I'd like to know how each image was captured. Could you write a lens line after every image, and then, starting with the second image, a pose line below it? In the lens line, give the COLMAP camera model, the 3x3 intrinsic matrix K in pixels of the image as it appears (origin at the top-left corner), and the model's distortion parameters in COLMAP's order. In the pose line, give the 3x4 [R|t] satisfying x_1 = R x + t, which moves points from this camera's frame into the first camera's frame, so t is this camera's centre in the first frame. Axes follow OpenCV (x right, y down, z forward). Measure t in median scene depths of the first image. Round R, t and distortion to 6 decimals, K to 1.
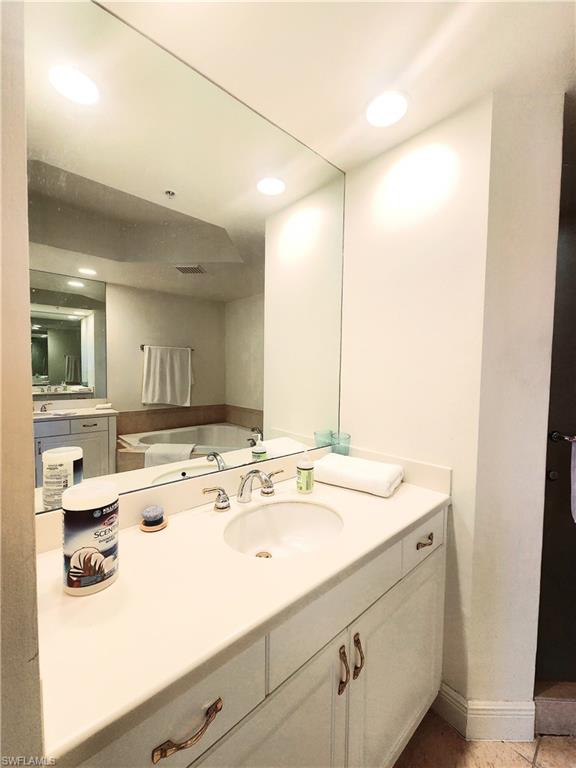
lens RADIAL K [[313.0, 0, 288.0], [0, 313.0, 384.0], [0, 0, 1]] dist [-0.001030, -0.000208]
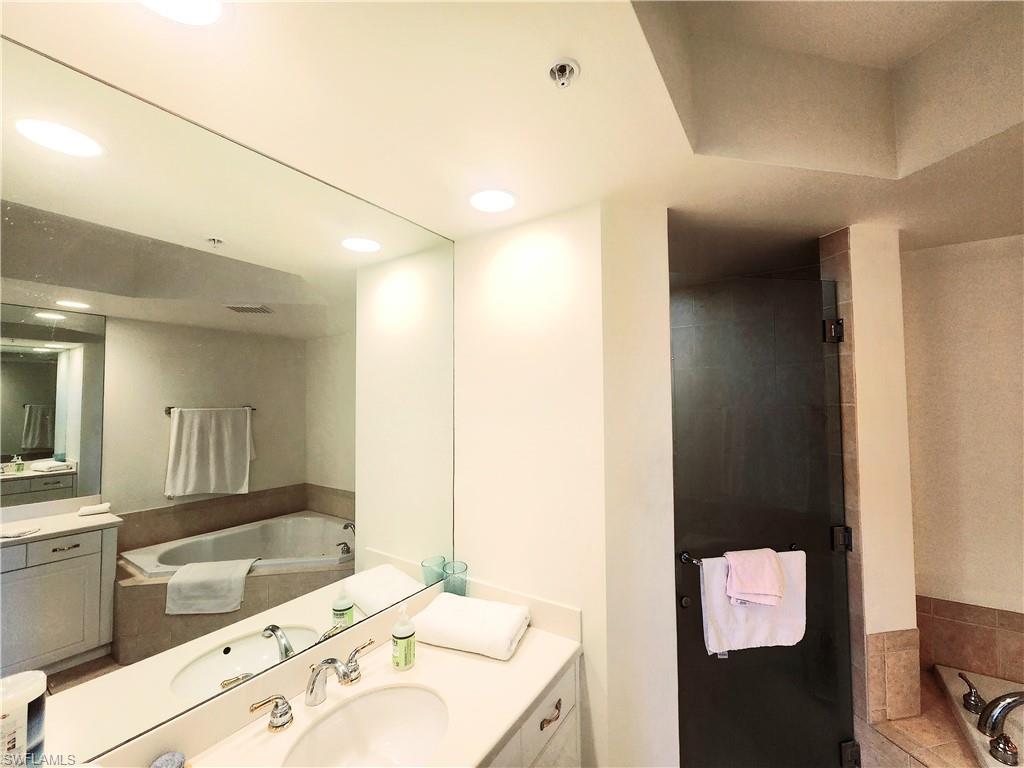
lens RADIAL K [[420.9, 0, 511.1], [0, 420.9, 385.5], [0, 0, 1]] dist [-0.005060, -0.000418]
pose [[0.970159, -0.012093, 0.242168, 0.027250], [0.031908, 0.996437, -0.078071, -0.098698], [-0.240361, 0.083468, 0.967088, -0.041957]]
